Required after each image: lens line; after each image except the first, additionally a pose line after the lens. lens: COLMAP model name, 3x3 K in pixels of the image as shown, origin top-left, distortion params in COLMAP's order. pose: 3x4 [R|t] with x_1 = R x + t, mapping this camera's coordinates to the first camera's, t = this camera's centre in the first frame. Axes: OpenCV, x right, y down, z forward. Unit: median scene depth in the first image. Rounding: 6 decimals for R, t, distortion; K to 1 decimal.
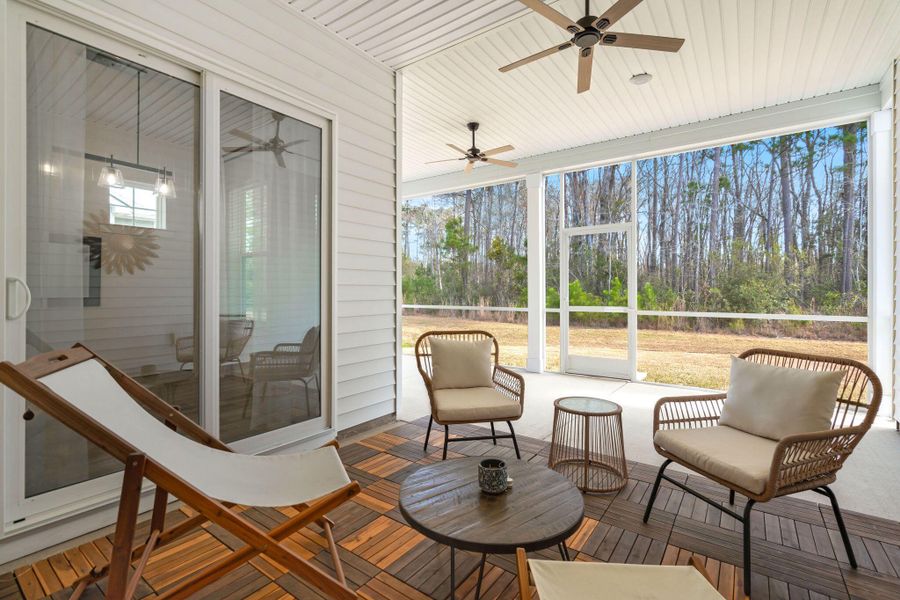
lens RADIAL K [[409.9, 0, 450.6], [0, 409.9, 294.0], [0, 0, 1]] dist [-0.005820, -0.000256]
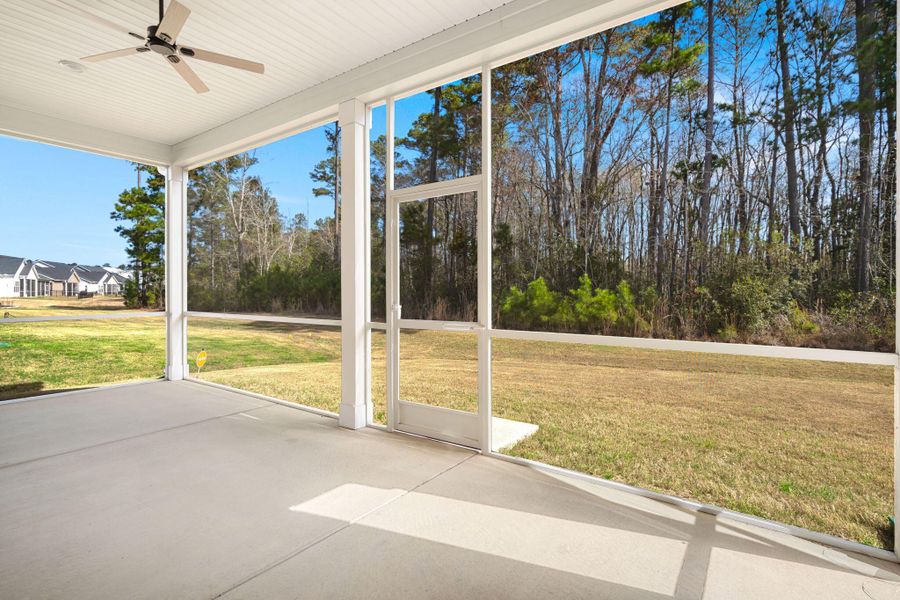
lens RADIAL K [[435.0, 0, 447.0], [0, 435.0, 295.2], [0, 0, 1]] dist [-0.004701, -0.000849]
pose [[0.999986, -0.000921, 0.005295, 0.121816], [0.000888, 0.999981, 0.006155, -0.003270], [-0.005301, -0.006150, 0.999967, 0.124033]]
